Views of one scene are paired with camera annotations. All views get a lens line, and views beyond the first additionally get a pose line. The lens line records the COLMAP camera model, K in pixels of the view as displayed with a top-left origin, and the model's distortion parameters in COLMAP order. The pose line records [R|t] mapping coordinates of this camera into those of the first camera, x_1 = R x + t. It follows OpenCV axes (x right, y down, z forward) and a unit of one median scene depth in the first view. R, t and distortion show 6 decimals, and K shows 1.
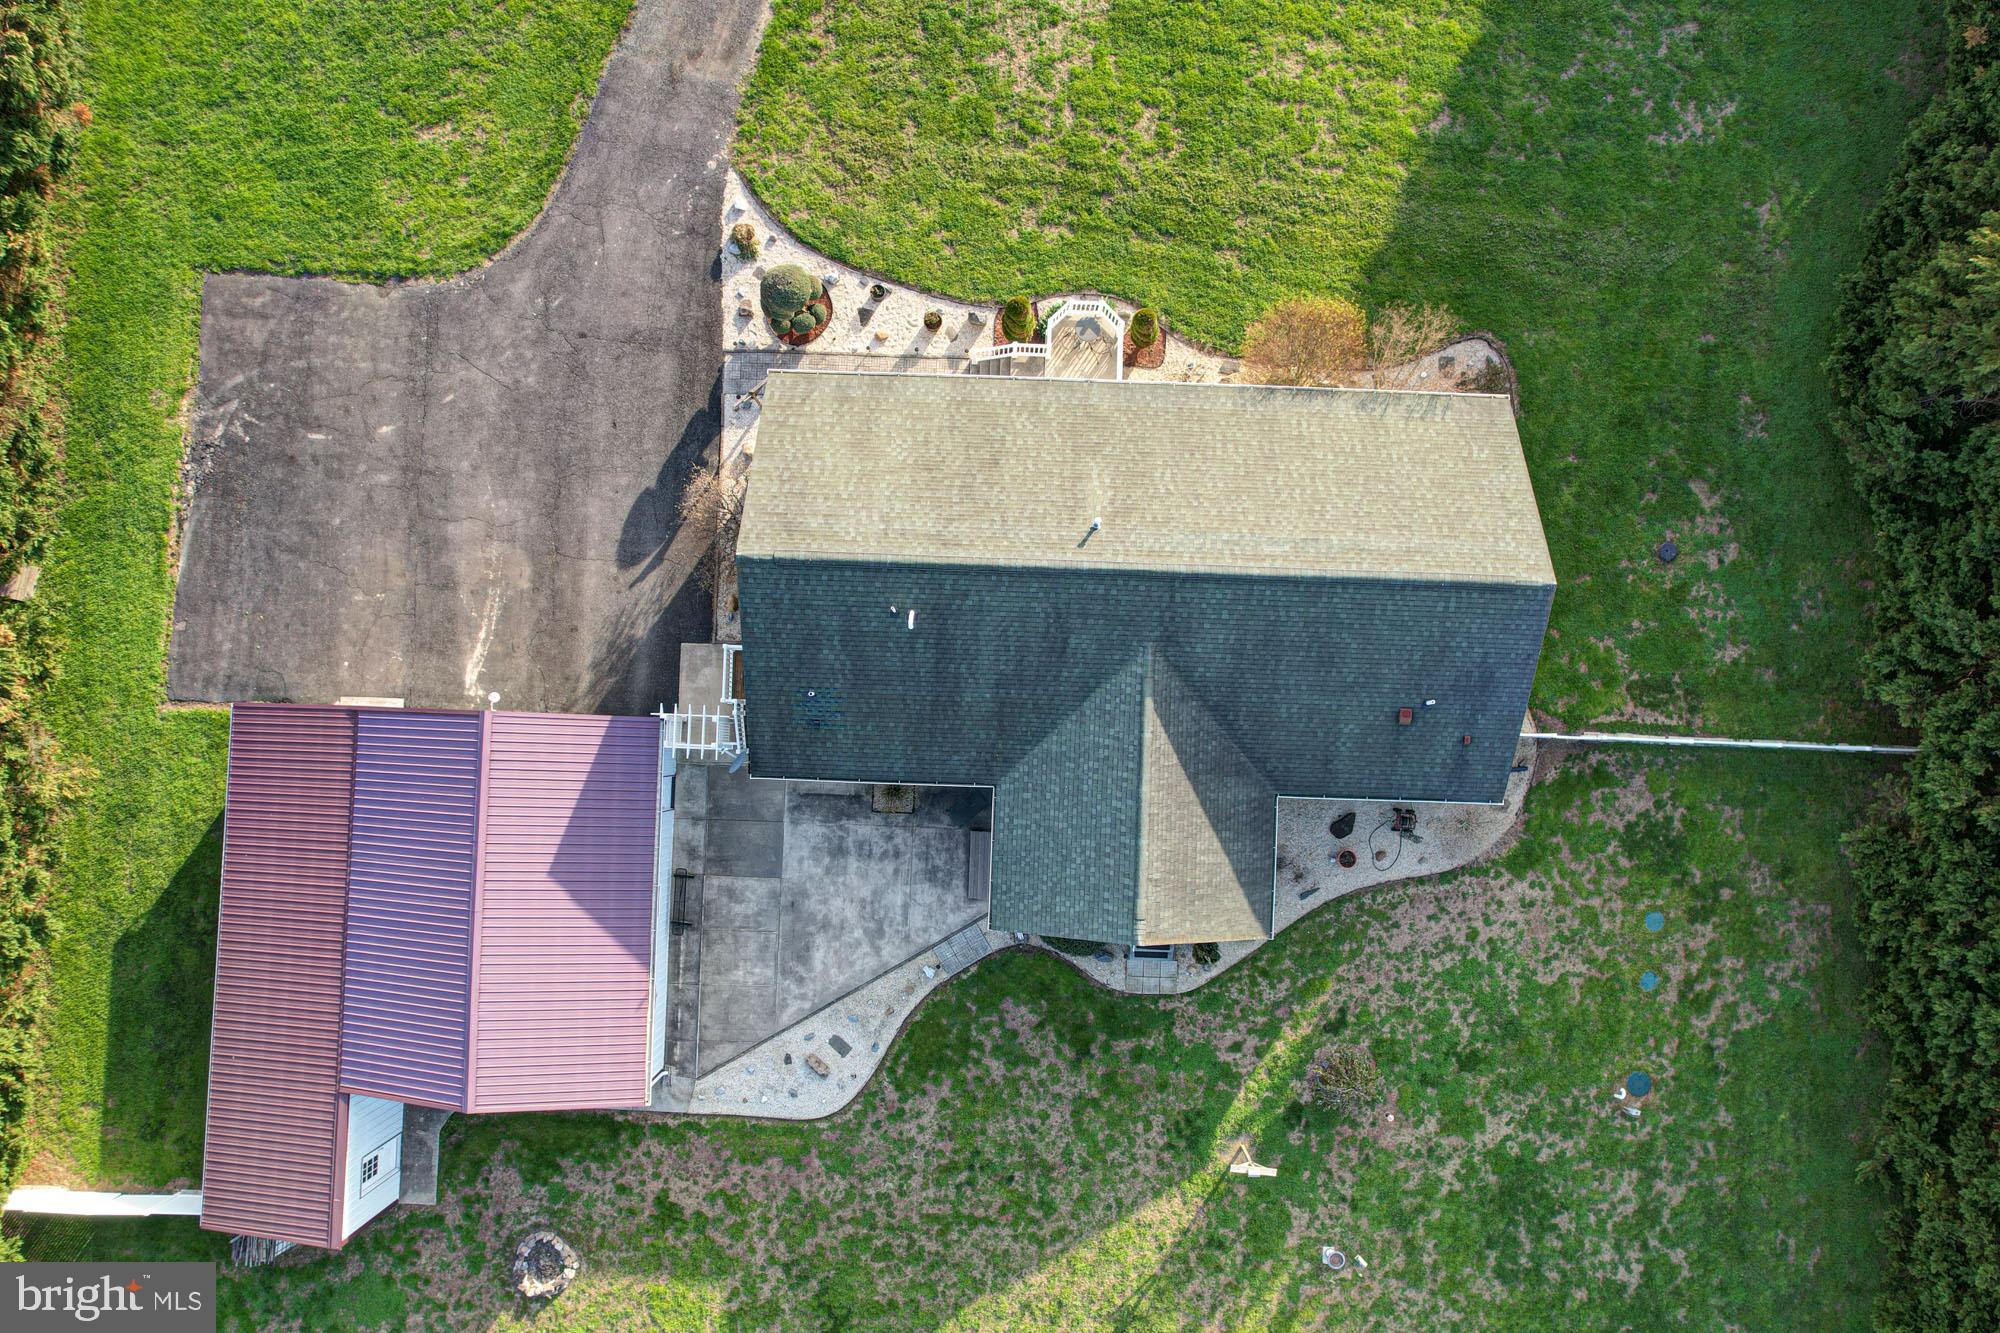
lens RADIAL K [[1282.1, 0, 993.6], [0, 1282.1, 681.1], [0, 0, 1]] dist [-0.076906, 0.068738]
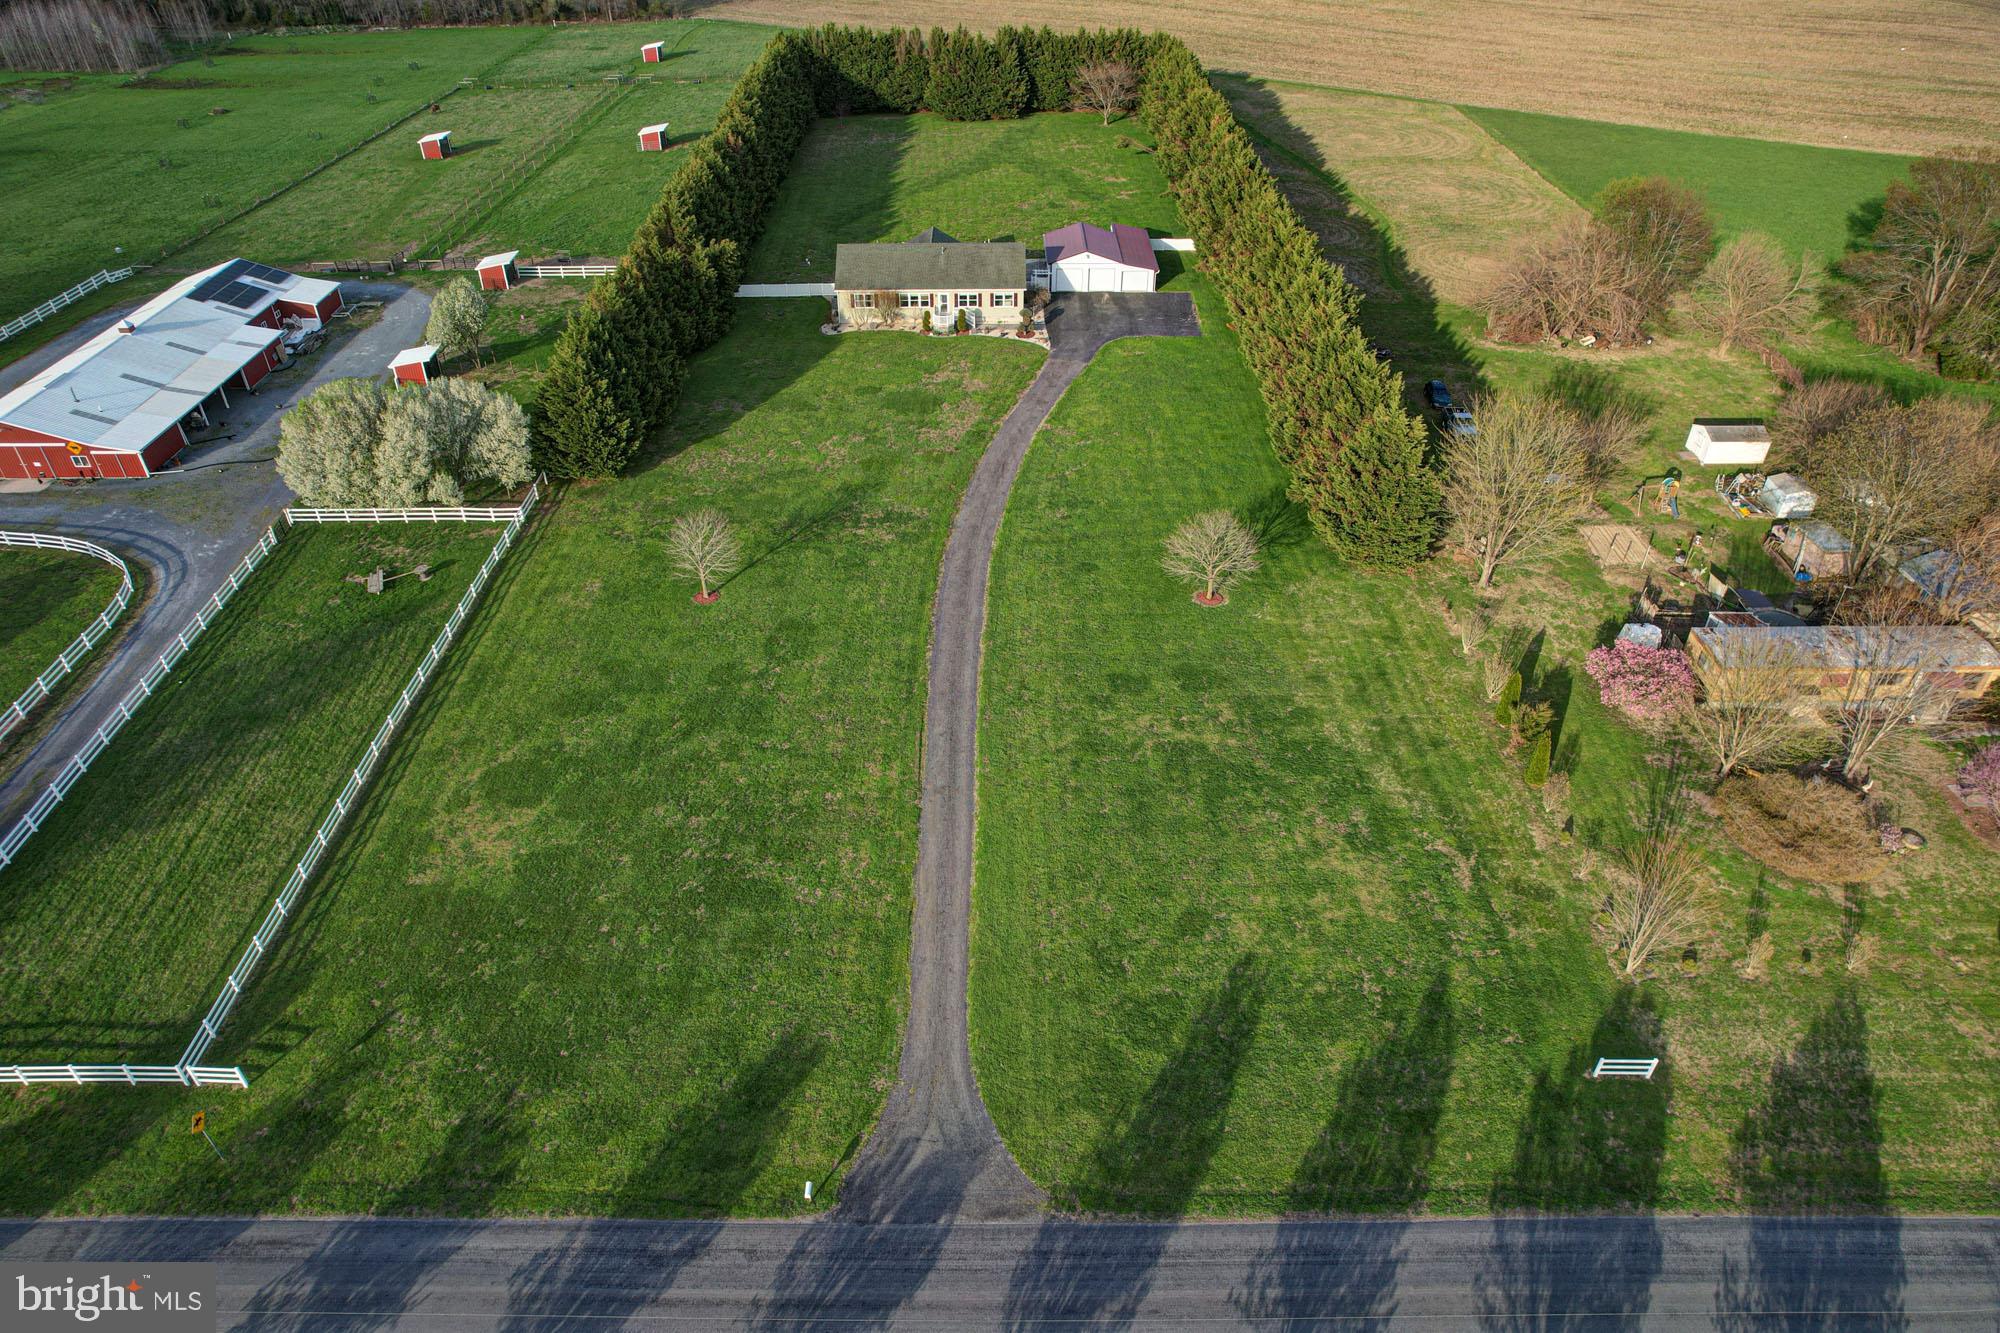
lens RADIAL K [[1282.1, 0, 993.6], [0, 1282.1, 681.1], [0, 0, 1]] dist [-0.076906, 0.068738]
pose [[-0.999217, 0.030425, -0.025295, 0.051360], [-0.038035, -0.562436, 0.825965, -3.780132], [0.010904, 0.826281, 0.563153, -0.178211]]
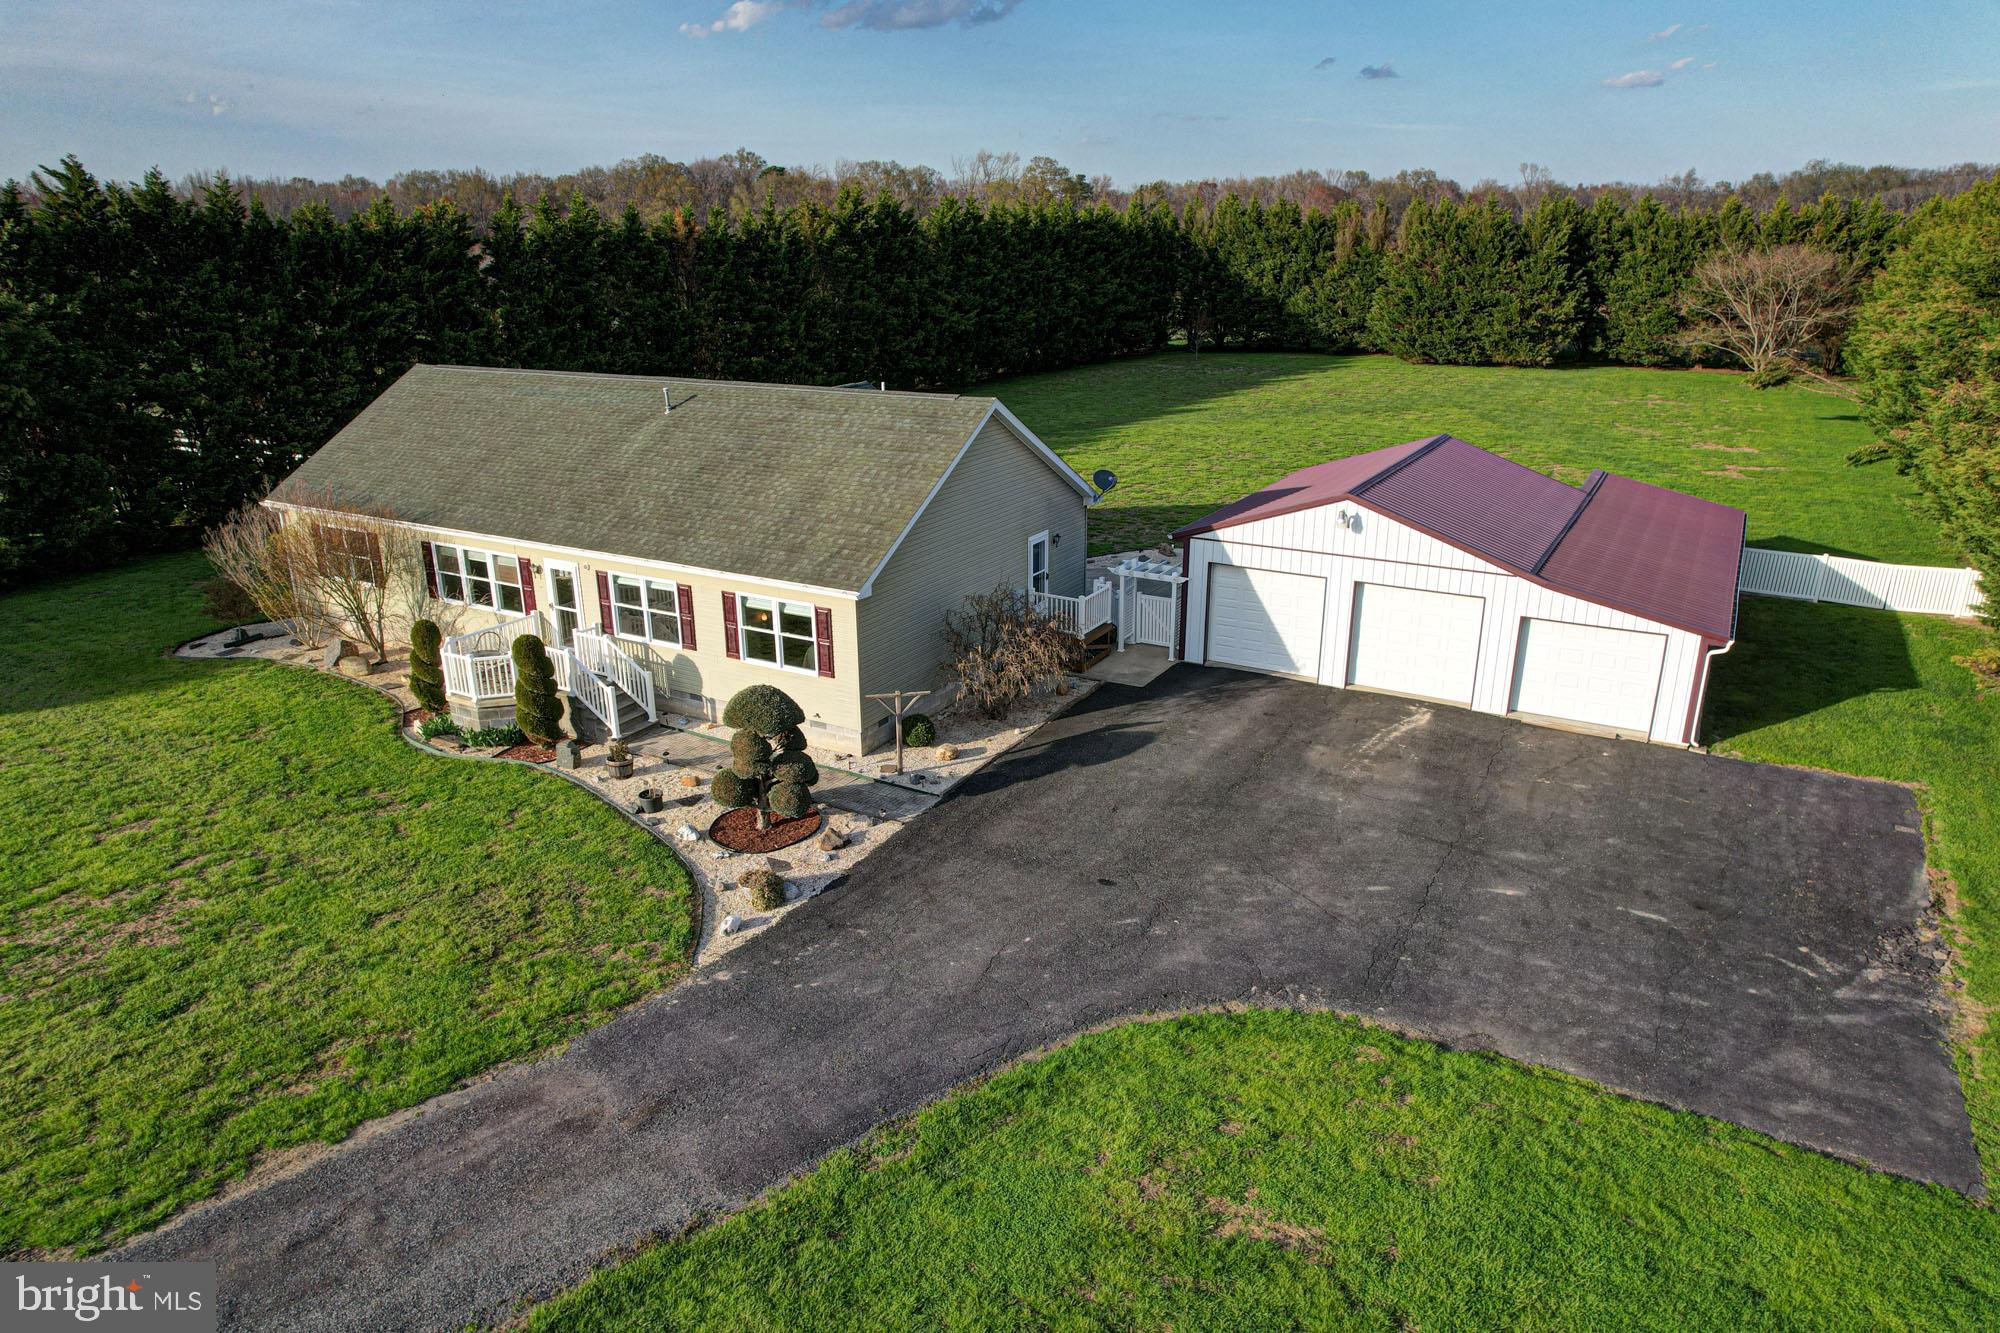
lens RADIAL K [[1282.1, 0, 993.6], [0, 1282.1, 681.1], [0, 0, 1]] dist [-0.076906, 0.068738]
pose [[-0.880970, -0.146366, 0.449965, -0.531515], [0.473116, -0.257919, 0.842401, -0.761762], [-0.007244, 0.955016, 0.296467, 0.768940]]
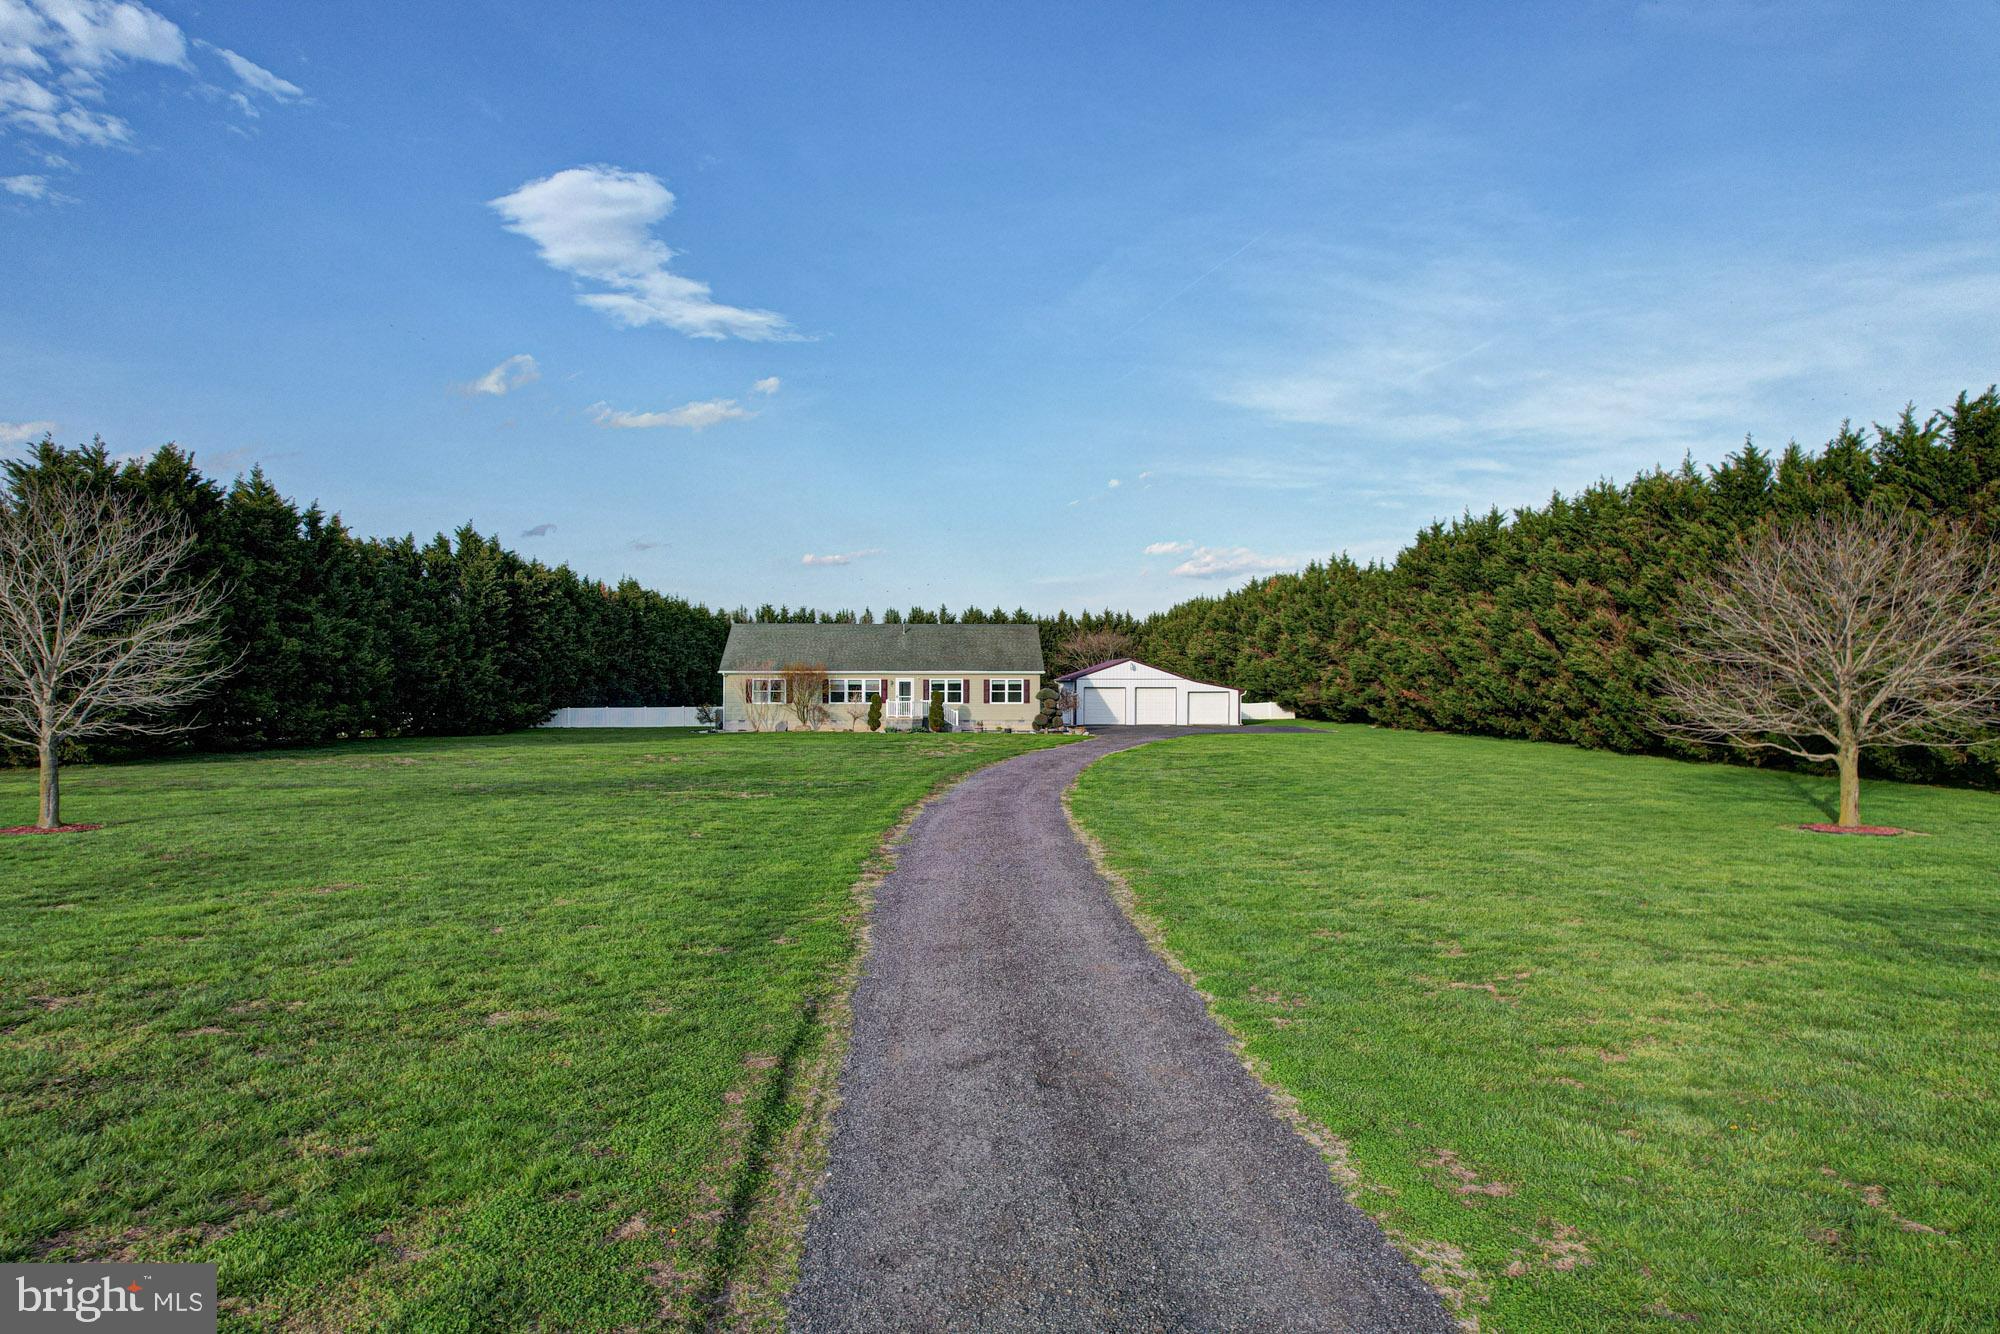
lens RADIAL K [[1282.1, 0, 993.6], [0, 1282.1, 681.6], [0, 0, 1]] dist [-0.076906, 0.068738]
pose [[-0.995900, 0.003931, -0.090371, 0.113811], [-0.090160, 0.037704, 0.995213, -2.333200], [0.007320, 0.999281, -0.037195, 1.018809]]
